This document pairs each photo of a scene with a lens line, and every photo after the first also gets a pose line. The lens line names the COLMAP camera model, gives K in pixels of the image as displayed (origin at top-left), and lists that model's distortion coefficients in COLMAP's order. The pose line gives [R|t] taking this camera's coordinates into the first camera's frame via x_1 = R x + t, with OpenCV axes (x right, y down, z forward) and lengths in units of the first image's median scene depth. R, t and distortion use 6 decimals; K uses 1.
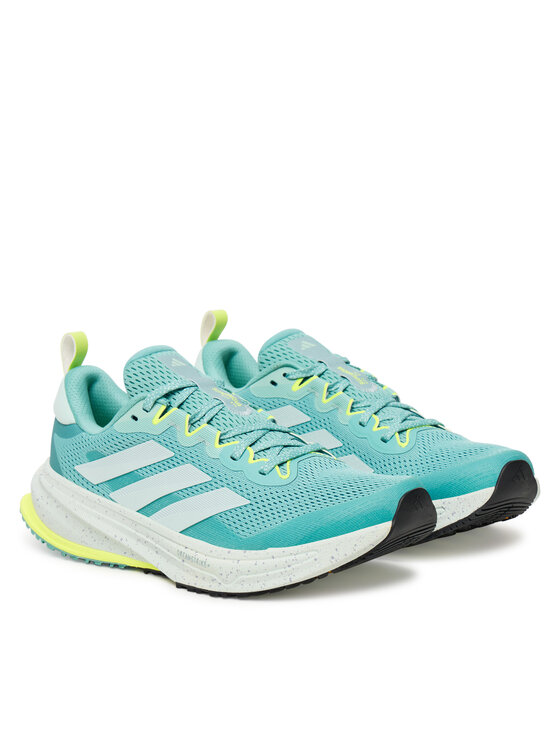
lens RADIAL K [[2182.3, 0, 280.0], [0, 2182.3, 373.0], [0, 0, 1]] dist [-0.609726, -0.004248]
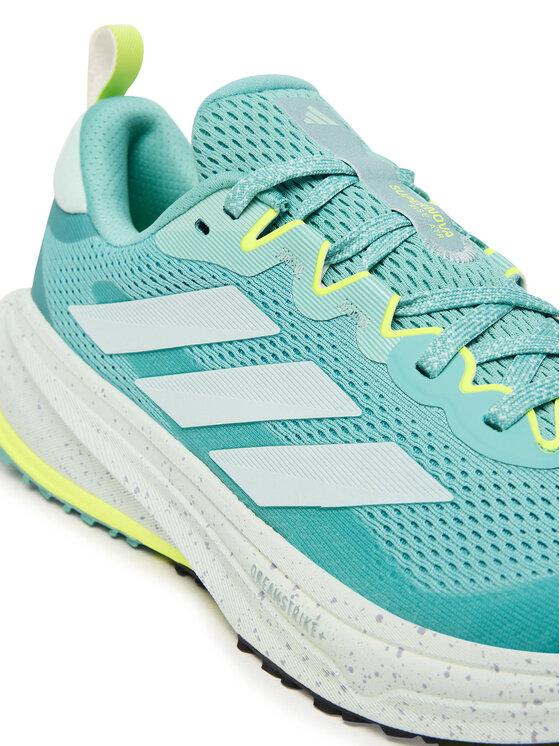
lens RADIAL K [[1451.2, 0, 280.0], [0, 1451.2, 373.0], [0, 0, 1]] dist [-0.037498, -0.173675]
pose [[0.987535, 0.151225, -0.043658, -0.034899], [-0.142549, 0.976878, 0.159339, 0.000733], [0.066745, -0.151129, 0.986258, 0.719221]]
